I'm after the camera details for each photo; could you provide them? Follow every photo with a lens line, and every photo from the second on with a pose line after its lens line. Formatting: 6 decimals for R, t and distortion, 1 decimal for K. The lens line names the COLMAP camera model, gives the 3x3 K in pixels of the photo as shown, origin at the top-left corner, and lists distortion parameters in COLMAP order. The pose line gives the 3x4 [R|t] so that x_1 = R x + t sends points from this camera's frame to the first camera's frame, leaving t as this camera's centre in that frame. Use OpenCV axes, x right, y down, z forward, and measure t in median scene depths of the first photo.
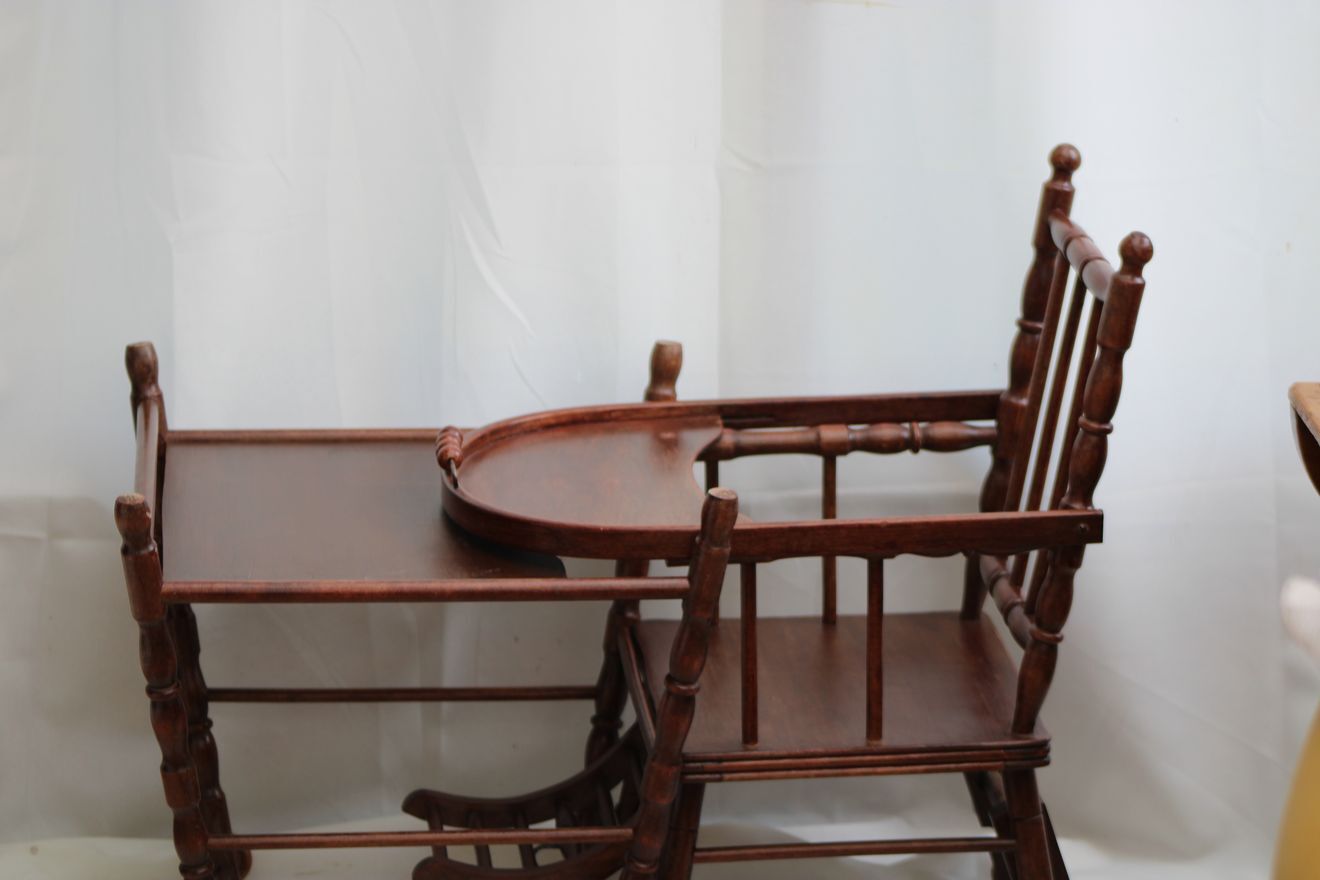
lens RADIAL K [[4765.1, 0, 660.0], [0, 4765.1, 440.0], [0, 0, 1]] dist [-0.045303, 0.445955]
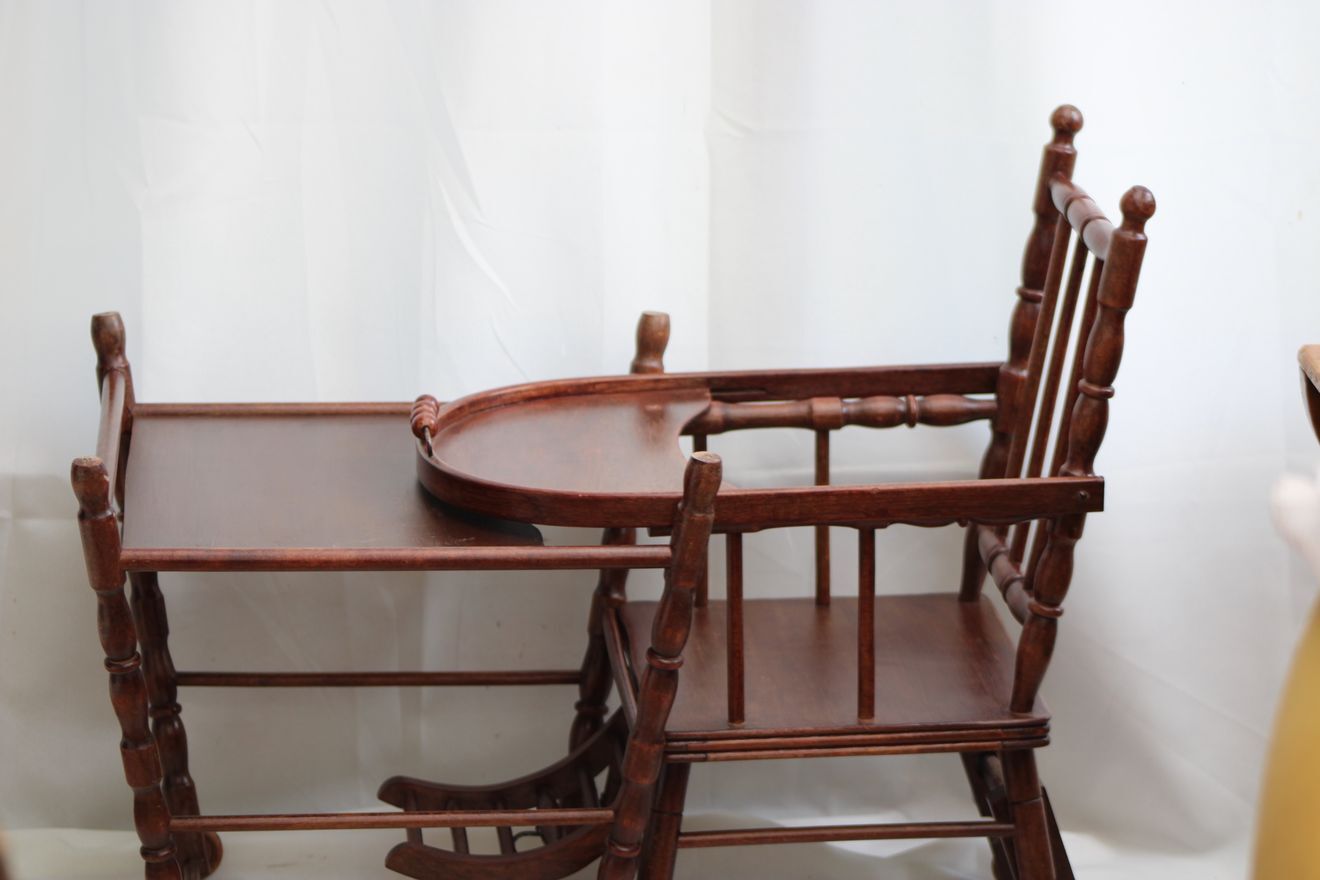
lens RADIAL K [[4765.1, 0, 660.0], [0, 4765.1, 440.0], [0, 0, 1]] dist [-0.045303, 0.445955]
pose [[0.999967, 0.000096, -0.008120, 0.010705], [-0.000242, 0.999839, -0.017949, 0.022862], [0.008117, 0.017951, 0.999806, 0.038272]]
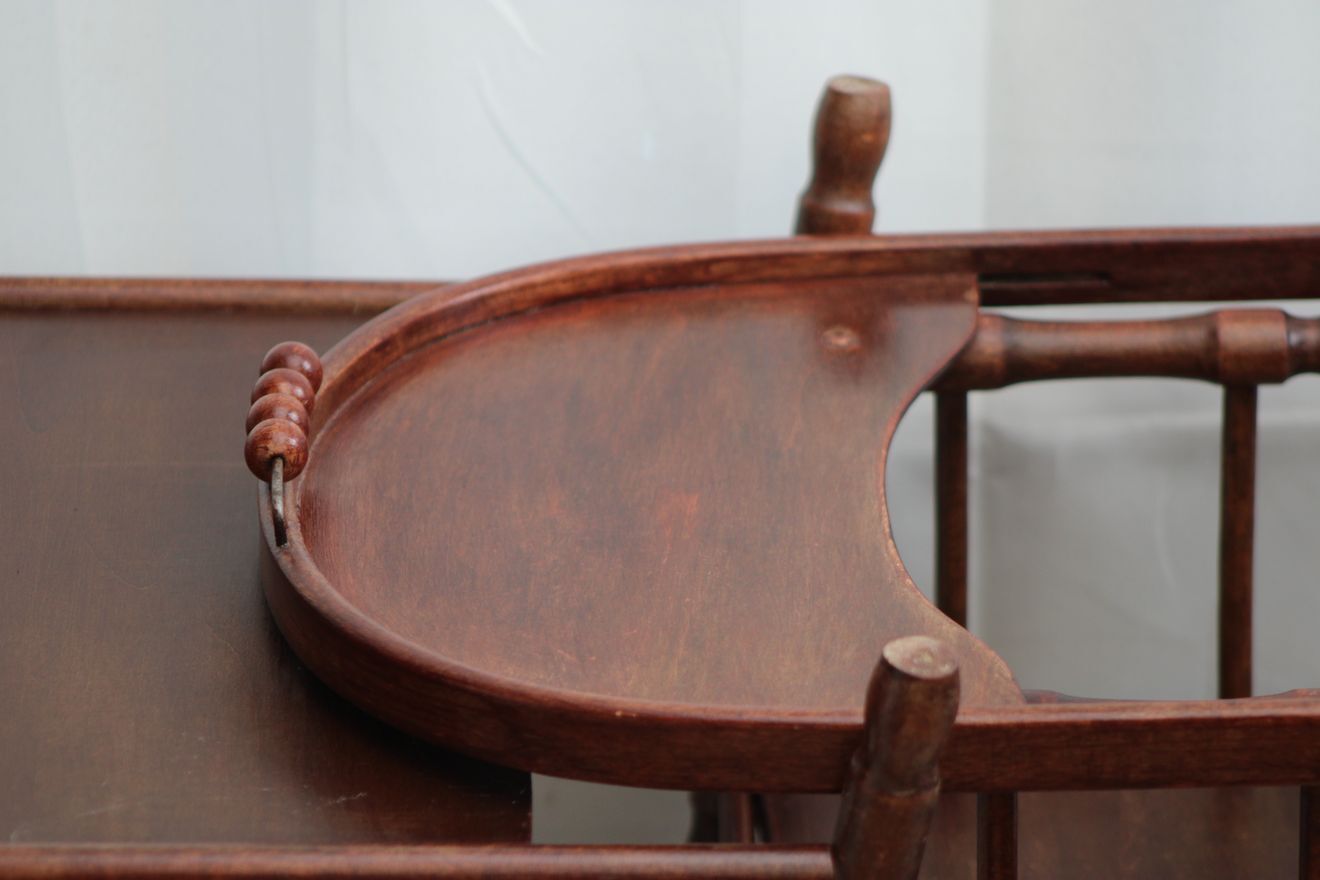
lens RADIAL K [[7495.7, 0, 660.0], [0, 7495.7, 440.0], [0, 0, 1]] dist [0.607319, 4.321805]
pose [[0.997122, 0.029376, -0.069888, 0.031481], [-0.017578, 0.986337, 0.163798, -0.097871], [0.073745, -0.162098, 0.984015, 0.362185]]
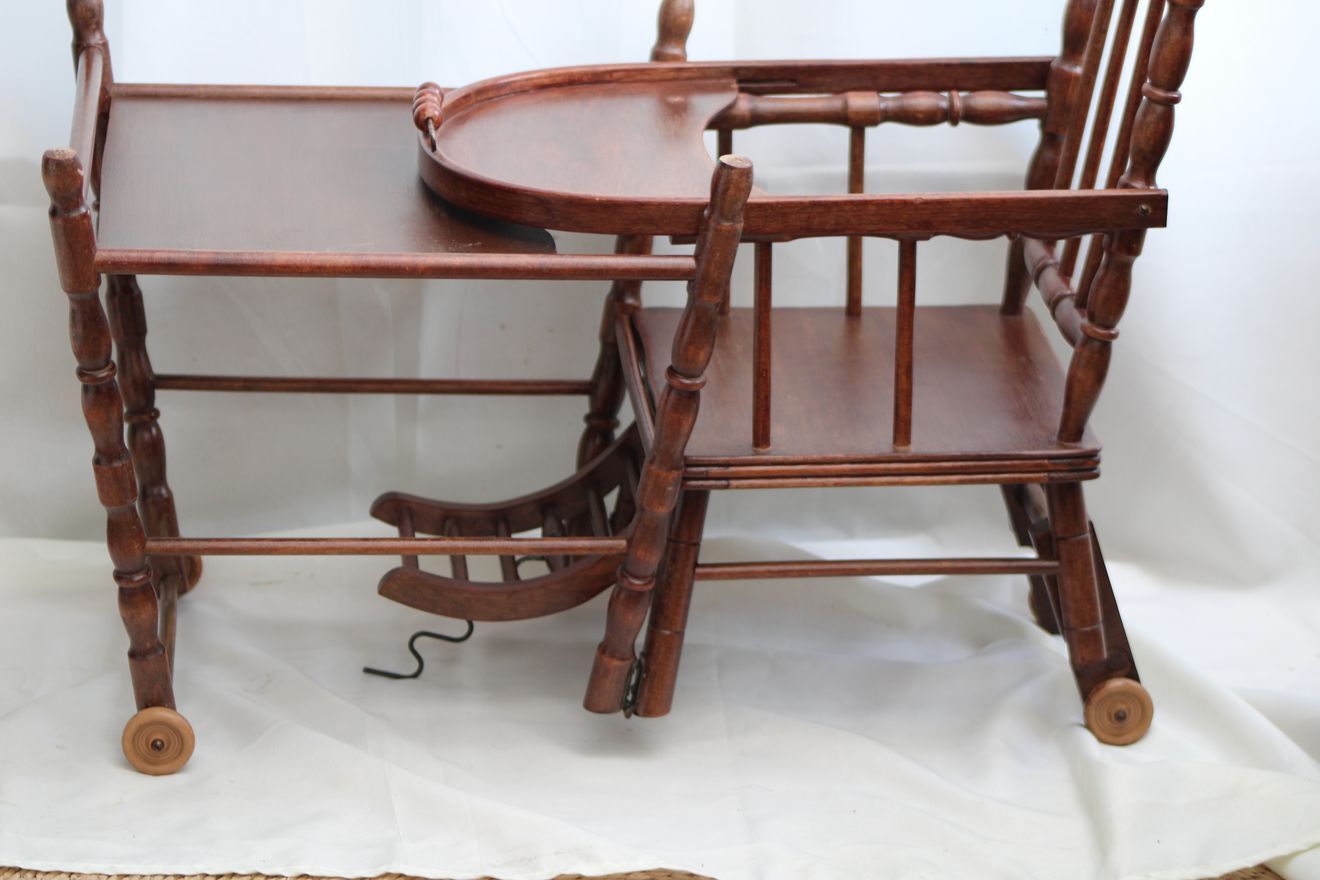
lens RADIAL K [[4765.1, 0, 660.0], [0, 4765.1, 440.0], [0, 0, 1]] dist [-0.045303, 0.445955]
pose [[0.999795, 0.019958, -0.003317, 0.002872], [-0.019728, 0.998061, 0.059027, 0.010046], [0.004488, -0.058949, 0.998251, 0.110761]]
